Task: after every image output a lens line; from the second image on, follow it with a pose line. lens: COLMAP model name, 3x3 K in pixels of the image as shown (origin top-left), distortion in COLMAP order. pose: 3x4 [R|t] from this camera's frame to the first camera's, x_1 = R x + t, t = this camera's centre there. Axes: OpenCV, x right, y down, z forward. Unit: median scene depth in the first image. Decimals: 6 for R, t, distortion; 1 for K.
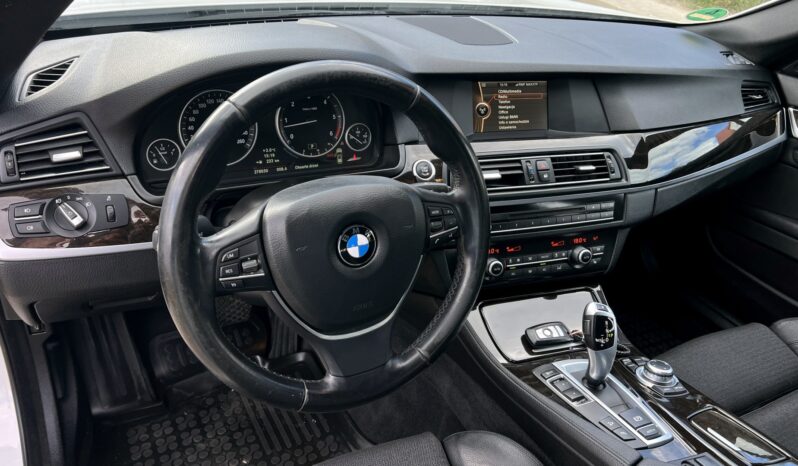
lens RADIAL K [[625.0, 0, 400.4], [0, 625.0, 237.6], [0, 0, 1]] dist [0.061733, -0.070888]
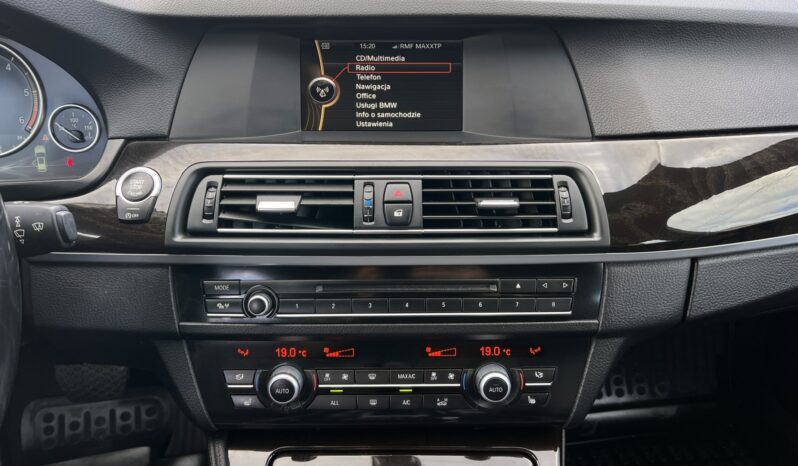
lens RADIAL K [[625.0, 0, 401.9], [0, 625.0, 229.7], [0, 0, 1]] dist [0.061733, -0.070888]
pose [[0.926680, 0.058646, -0.371247, 0.407465], [-0.096167, 0.991868, -0.083361, -0.043339], [0.363339, 0.112951, 0.924785, 0.530311]]
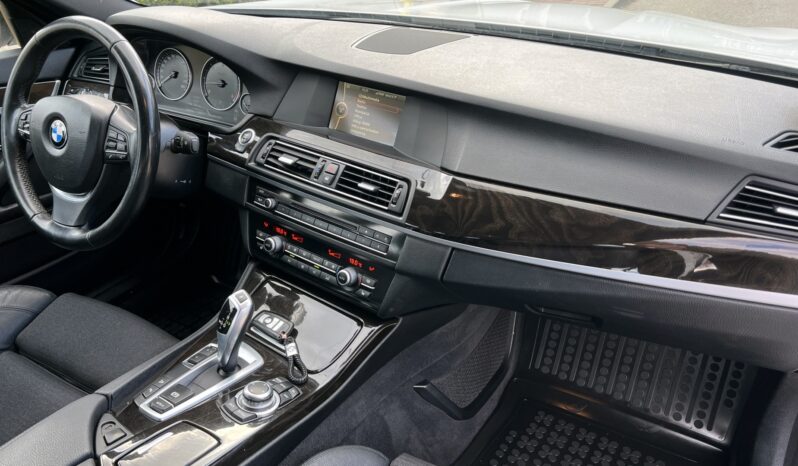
lens RADIAL K [[625.0, 0, 400.7], [0, 625.0, 229.3], [0, 0, 1]] dist [0.061733, -0.070888]
pose [[0.511268, 0.314866, -0.799665, 1.078271], [-0.386791, 0.915210, 0.113066, -0.176716], [0.767462, 0.251496, 0.589705, 0.512303]]
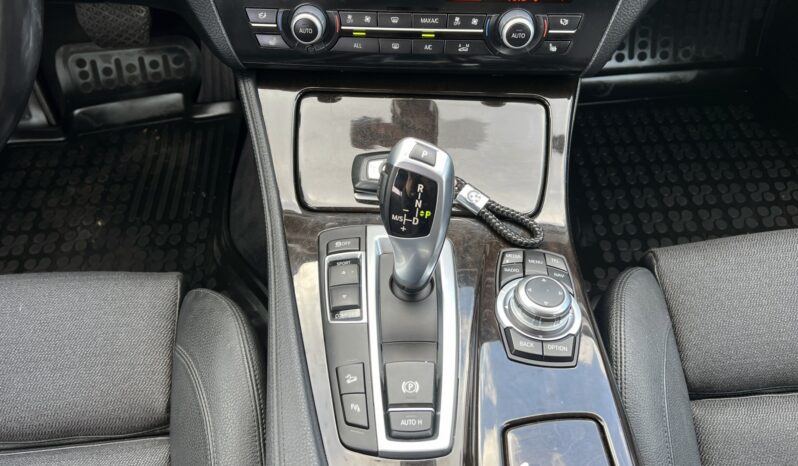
lens RADIAL K [[625.0, 0, 398.3], [0, 625.0, 228.8], [0, 0, 1]] dist [0.061733, -0.070888]
pose [[0.909272, 0.267166, -0.319133, 0.412382], [-0.118818, 0.901495, 0.416160, -0.024850], [0.398881, -0.340484, 0.851448, 0.518241]]
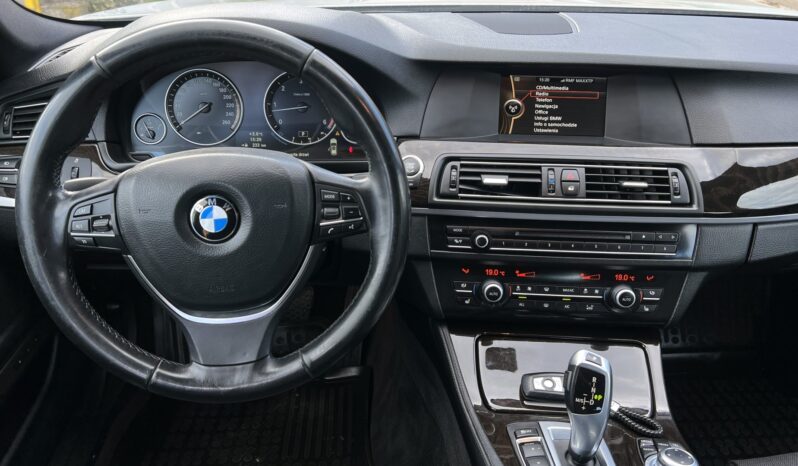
lens RADIAL K [[625.0, 0, 403.5], [0, 625.0, 231.0], [0, 0, 1]] dist [0.061733, -0.070888]
pose [[0.909667, 0.105168, -0.401804, 0.355698], [-0.136670, 0.989330, -0.050468, 0.025070], [0.392209, 0.100824, 0.914334, 0.179434]]
